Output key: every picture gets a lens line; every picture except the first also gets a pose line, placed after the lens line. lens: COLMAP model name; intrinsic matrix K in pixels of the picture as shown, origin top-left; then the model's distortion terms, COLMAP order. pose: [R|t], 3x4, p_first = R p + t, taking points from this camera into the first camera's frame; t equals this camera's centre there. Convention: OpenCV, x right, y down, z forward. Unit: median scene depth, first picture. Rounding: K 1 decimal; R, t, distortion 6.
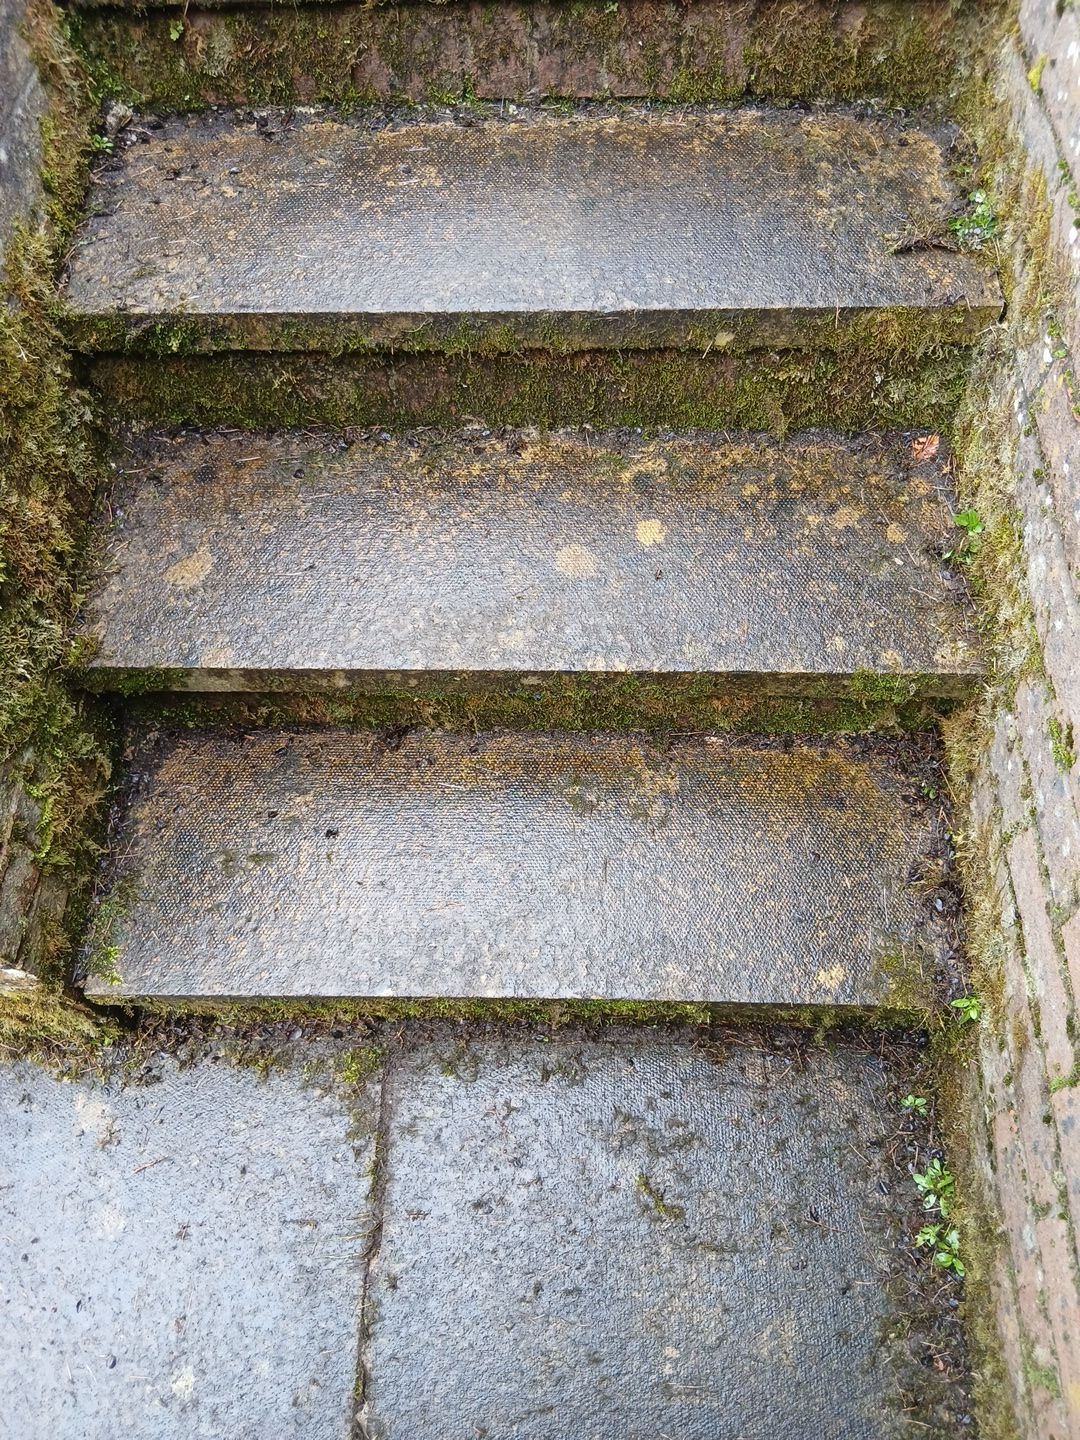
lens RADIAL K [[1092.9, 0, 540.0], [0, 1092.9, 720.0], [0, 0, 1]] dist [0.100850, -0.180954]
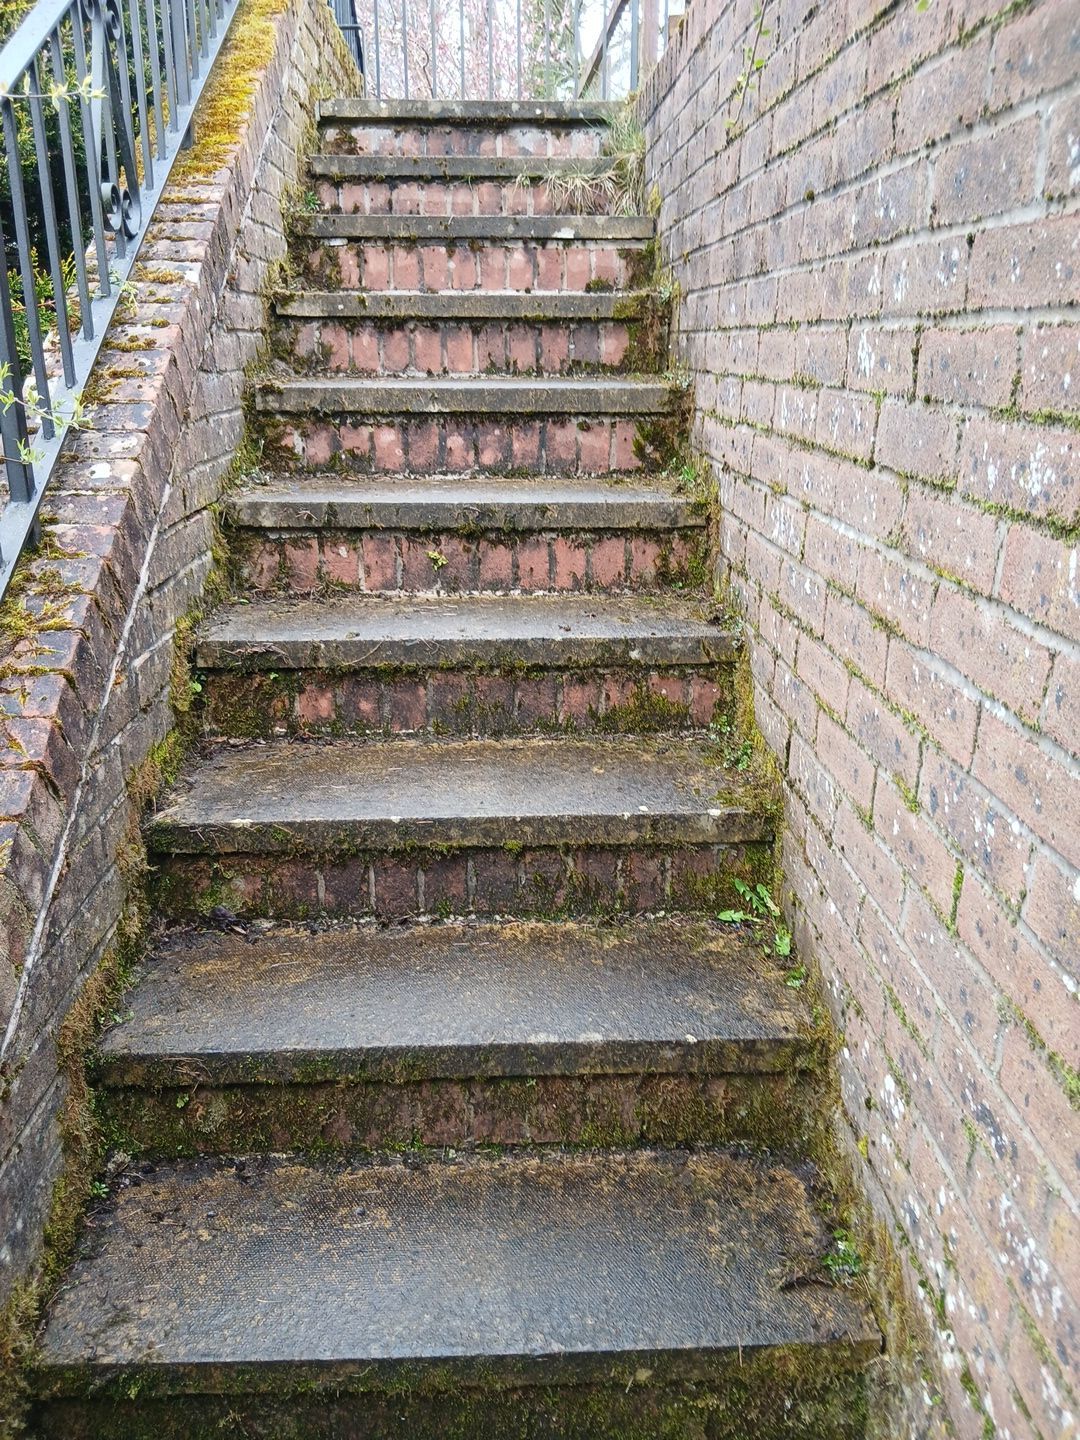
lens RADIAL K [[1092.9, 0, 540.0], [0, 1092.9, 720.0], [0, 0, 1]] dist [0.100850, -0.180954]
pose [[0.997482, 0.011887, 0.069919, -0.020007], [0.038702, 0.734903, -0.677067, -0.078373], [-0.059432, 0.678068, 0.732592, -0.231898]]
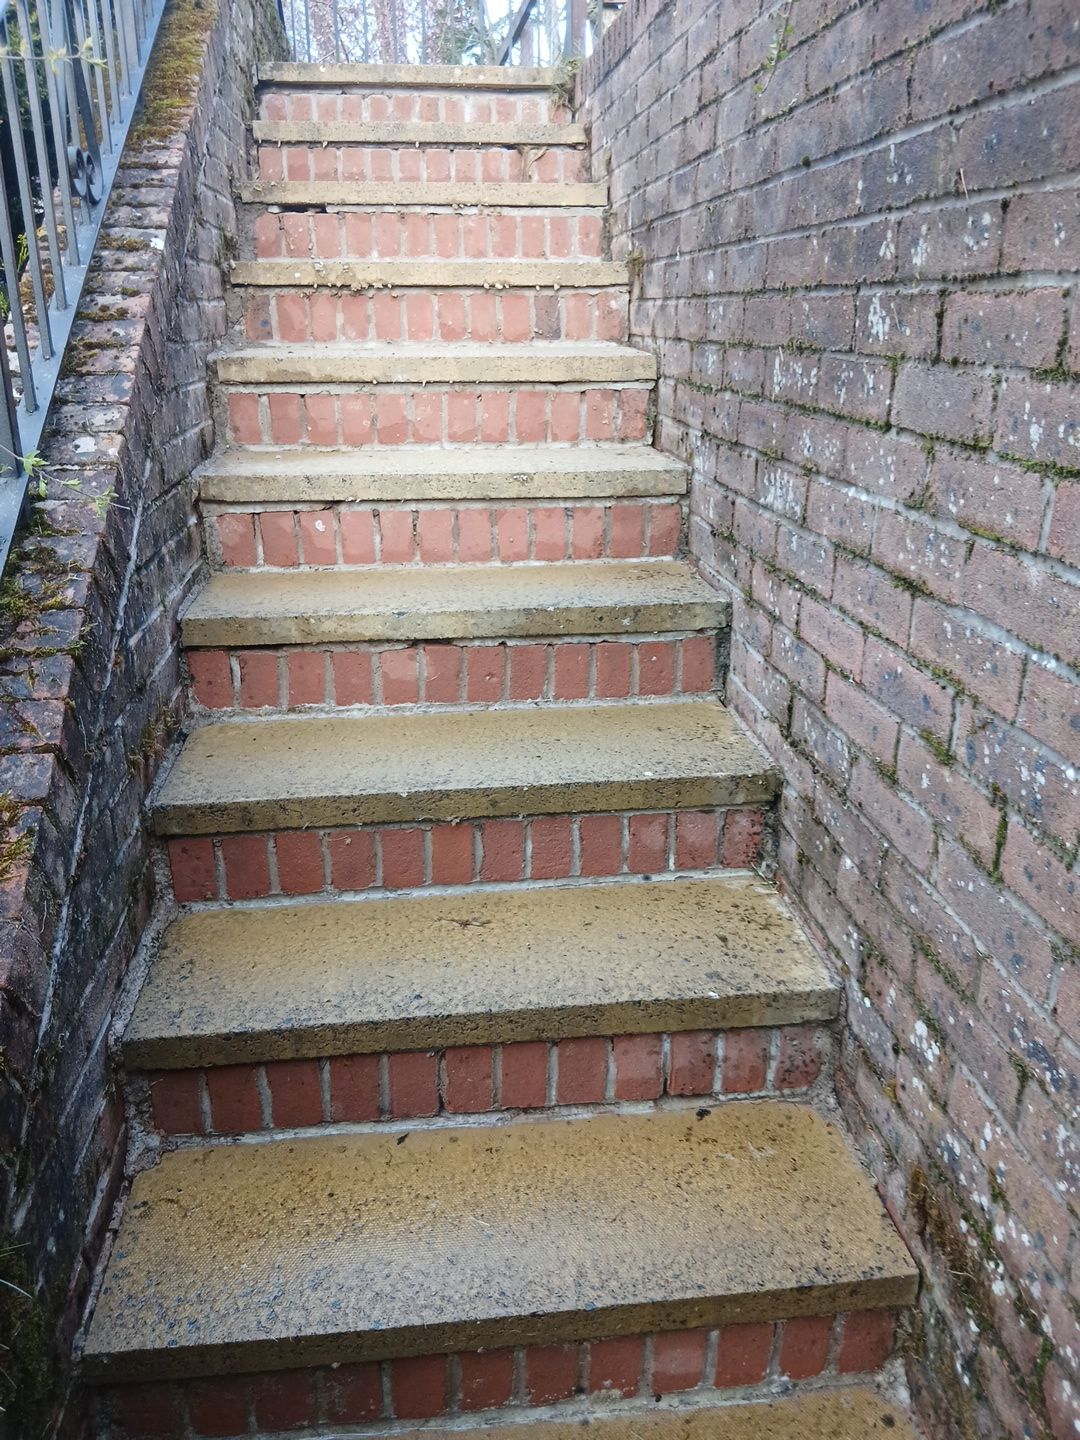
lens RADIAL K [[1092.9, 0, 540.0], [0, 1092.9, 720.0], [0, 0, 1]] dist [0.100850, -0.180954]
pose [[0.990142, -0.019429, 0.138716, -0.124908], [0.106459, 0.747984, -0.655123, -0.077650], [-0.091029, 0.663432, 0.742678, -0.222477]]
